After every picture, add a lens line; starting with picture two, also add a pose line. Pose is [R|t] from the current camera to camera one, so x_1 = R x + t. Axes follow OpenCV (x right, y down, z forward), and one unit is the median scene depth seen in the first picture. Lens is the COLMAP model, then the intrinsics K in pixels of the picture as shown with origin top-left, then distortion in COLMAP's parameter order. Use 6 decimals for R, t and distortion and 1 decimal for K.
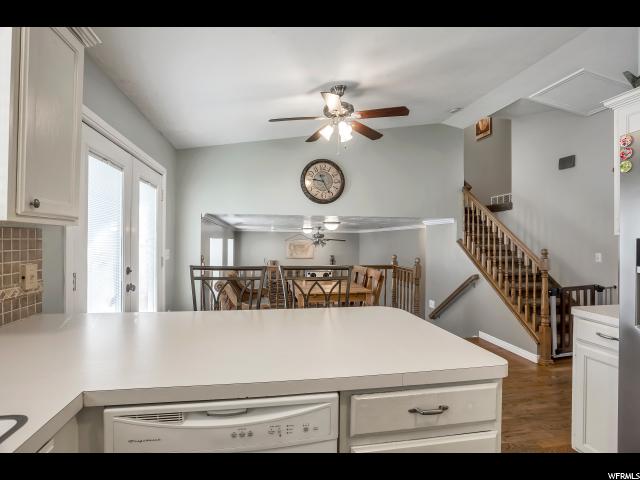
lens RADIAL K [[322.9, 0, 320.0], [0, 322.9, 240.0], [0, 0, 1]] dist [-0.044028, 0.000494]
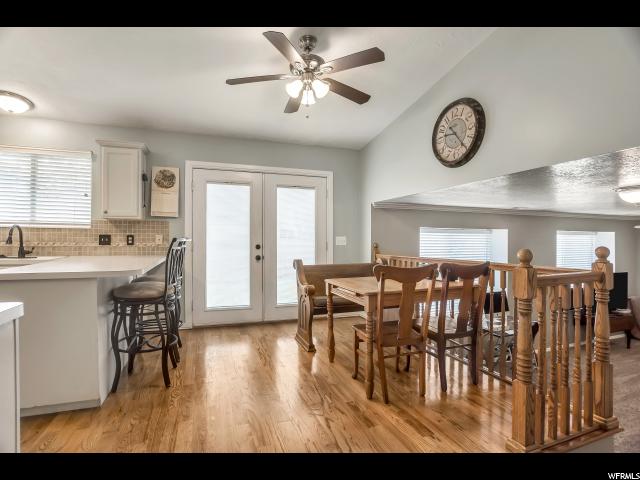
lens RADIAL K [[322.9, 0, 320.0], [0, 322.9, 240.0], [0, 0, 1]] dist [-0.044028, 0.000494]
pose [[0.183167, -0.011337, -0.983017, 0.617585], [0.003193, 0.999935, -0.010937, 0.048480], [0.983077, -0.001135, 0.183191, 0.600389]]
